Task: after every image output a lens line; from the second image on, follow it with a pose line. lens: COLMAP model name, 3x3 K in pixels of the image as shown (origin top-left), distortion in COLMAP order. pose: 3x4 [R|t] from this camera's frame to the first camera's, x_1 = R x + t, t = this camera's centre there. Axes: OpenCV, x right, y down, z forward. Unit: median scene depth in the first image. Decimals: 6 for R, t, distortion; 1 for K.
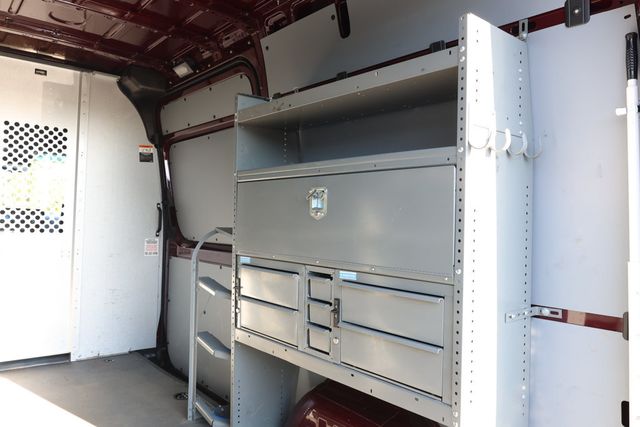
lens RADIAL K [[493.3, 0, 320.0], [0, 493.3, 213.5], [0, 0, 1]] dist [0.000109, -0.000271]
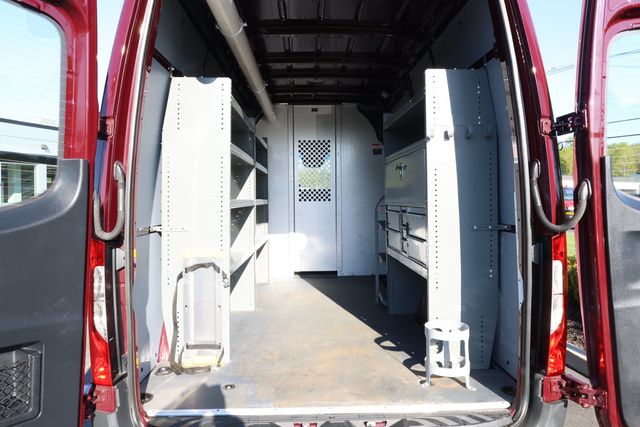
lens RADIAL K [[471.6, 0, 320.0], [0, 471.6, 213.5], [0, 0, 1]] dist [-0.000235, -0.000137]
pose [[0.789860, -0.019172, -0.612988, 0.454498], [0.041716, 0.998876, 0.022512, 0.044052], [0.611867, -0.043353, 0.789772, -0.318883]]
